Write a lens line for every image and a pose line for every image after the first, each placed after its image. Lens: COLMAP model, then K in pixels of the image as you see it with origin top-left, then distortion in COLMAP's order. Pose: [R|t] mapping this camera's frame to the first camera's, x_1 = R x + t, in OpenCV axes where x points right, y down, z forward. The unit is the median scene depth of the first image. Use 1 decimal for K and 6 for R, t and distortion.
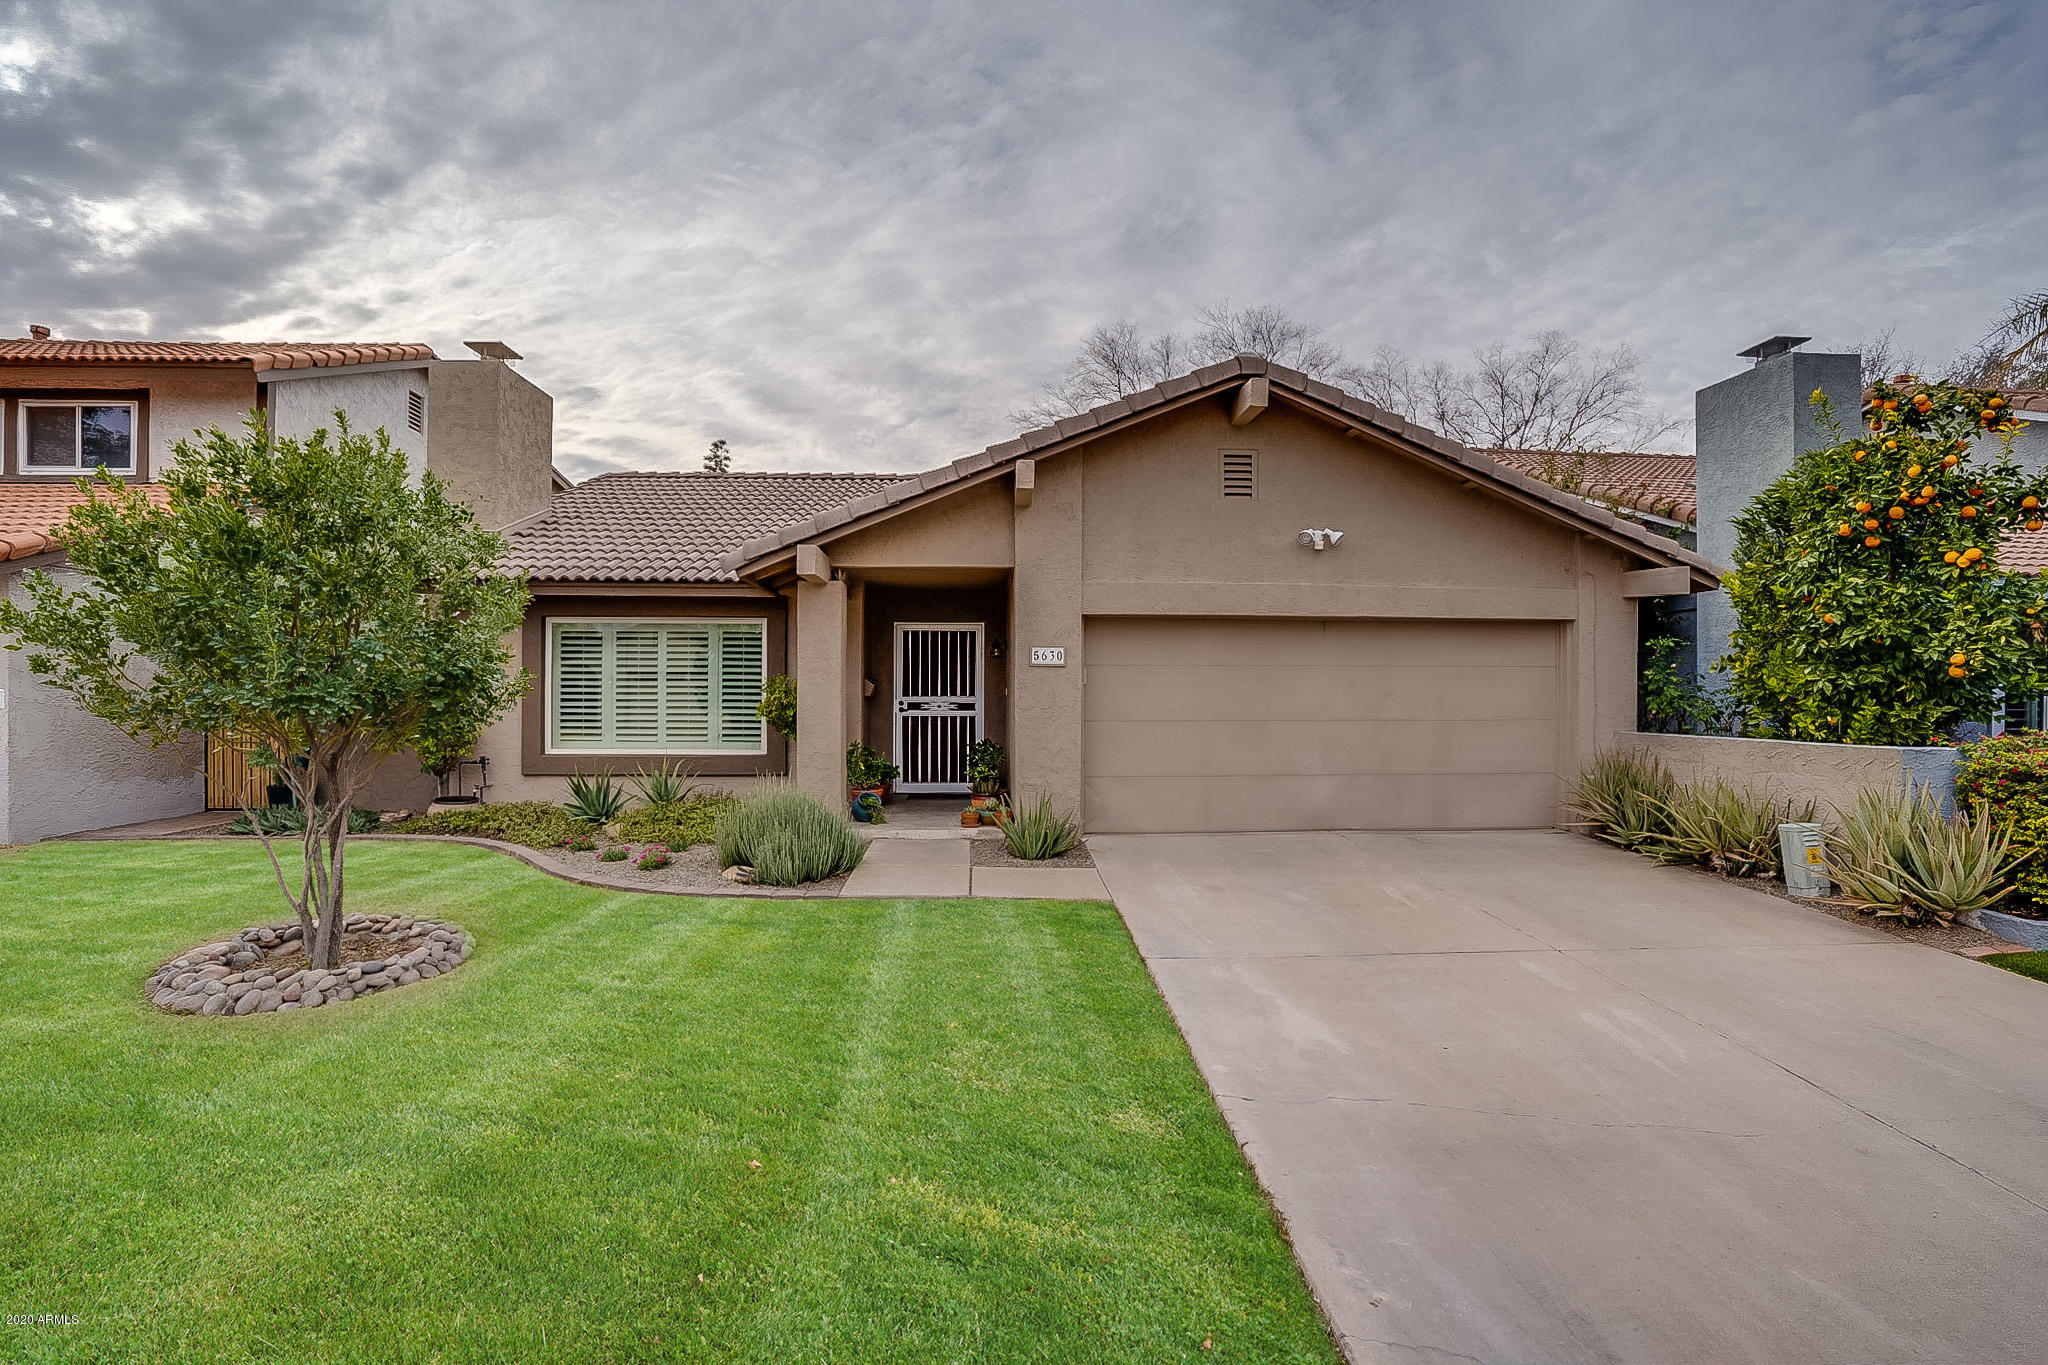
lens RADIAL K [[975.0, 0, 1058.0], [0, 975.0, 697.6], [0, 0, 1]] dist [-0.048805, 0.011182]
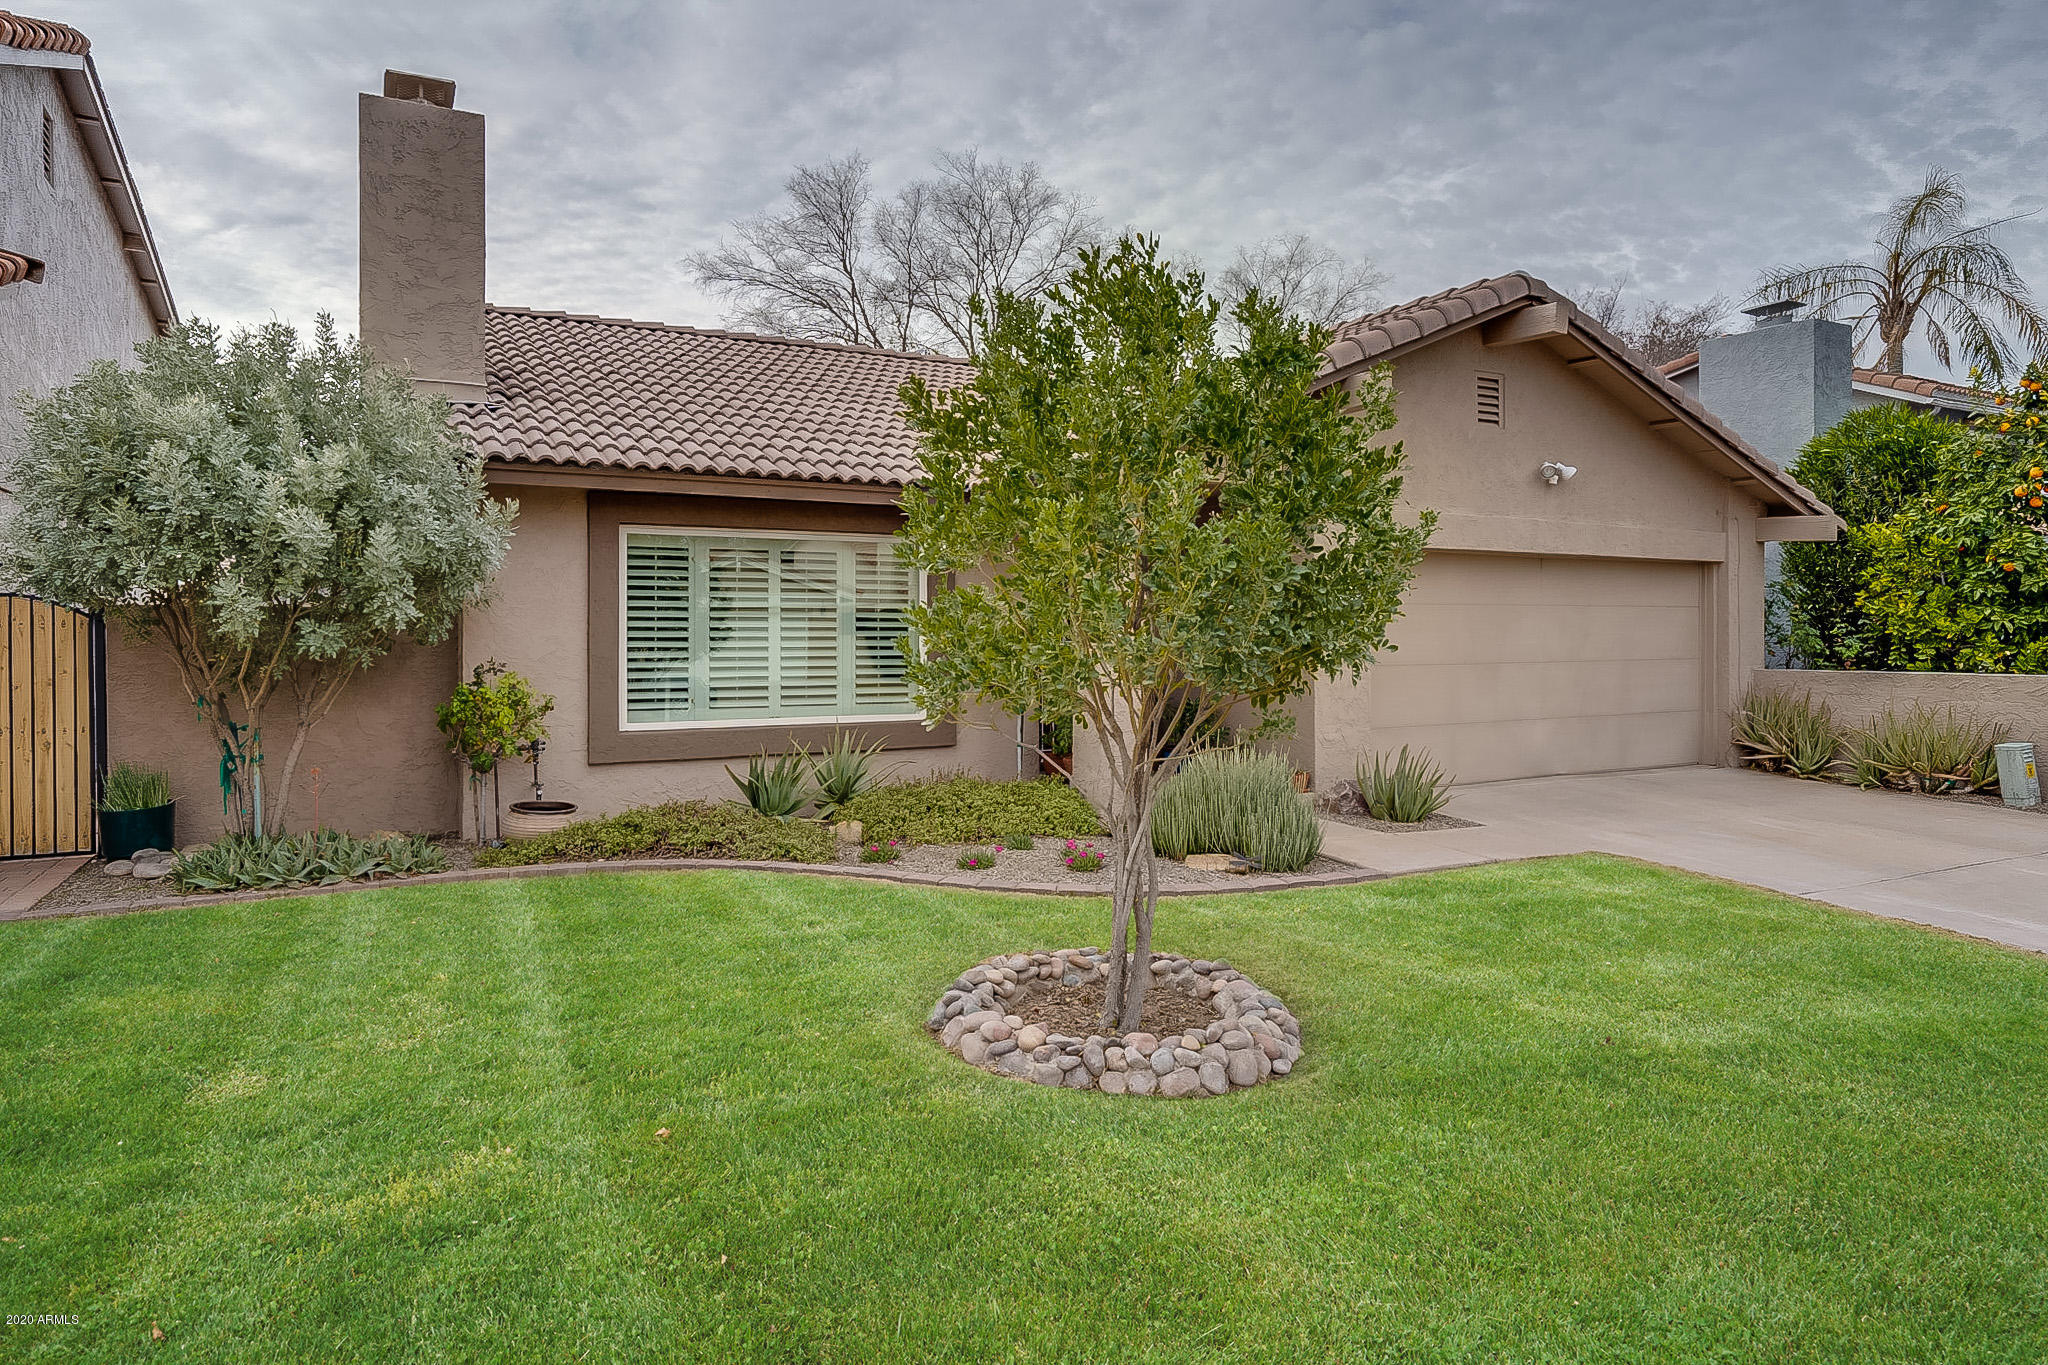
lens RADIAL K [[1249.7, 0, 1069.6], [0, 1249.7, 636.0], [0, 0, 1]] dist [-0.011850, 0.000626]
pose [[0.899981, -0.005449, 0.435896, -0.676428], [0.008514, 0.999951, -0.005079, -0.000198], [-0.435847, 0.008282, 0.899983, 0.098885]]
